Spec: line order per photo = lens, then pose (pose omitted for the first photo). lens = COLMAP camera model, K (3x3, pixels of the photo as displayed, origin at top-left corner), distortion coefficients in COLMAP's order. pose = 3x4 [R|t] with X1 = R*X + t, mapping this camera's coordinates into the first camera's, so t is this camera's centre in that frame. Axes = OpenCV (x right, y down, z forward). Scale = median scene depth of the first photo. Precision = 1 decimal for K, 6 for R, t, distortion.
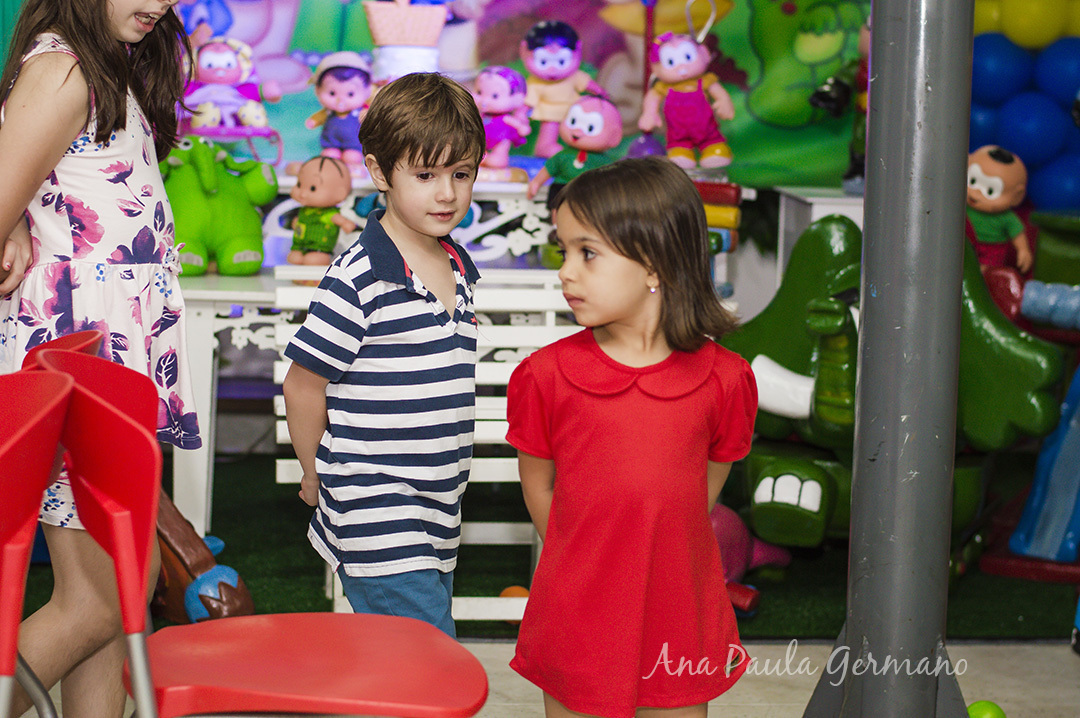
lens RADIAL K [[2338.8, 0, 540.0], [0, 2338.8, 359.0], [0, 0, 1]] dist [-0.020544, -0.072701]
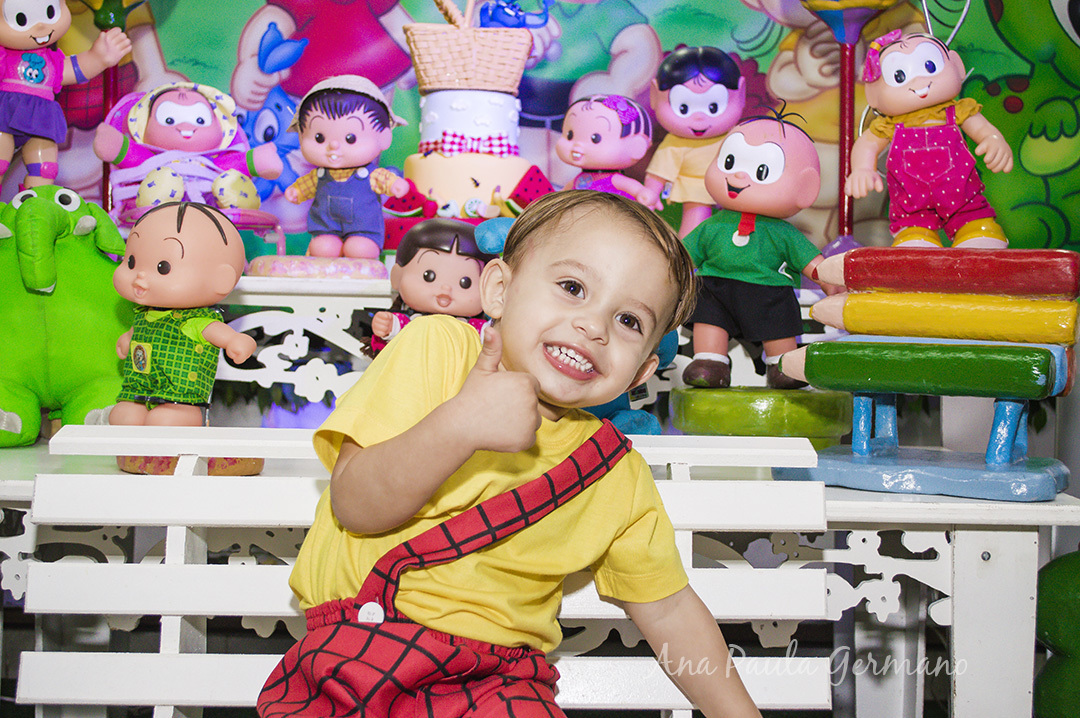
lens RADIAL K [[1585.4, 0, 540.0], [0, 1585.4, 359.0], [0, 0, 1]] dist [-0.014242, -0.009563]
pose [[0.993761, -0.005833, -0.111374, 0.010646], [-0.002735, 0.997056, -0.076622, -0.026945], [0.111493, 0.076448, 0.990820, 0.605188]]
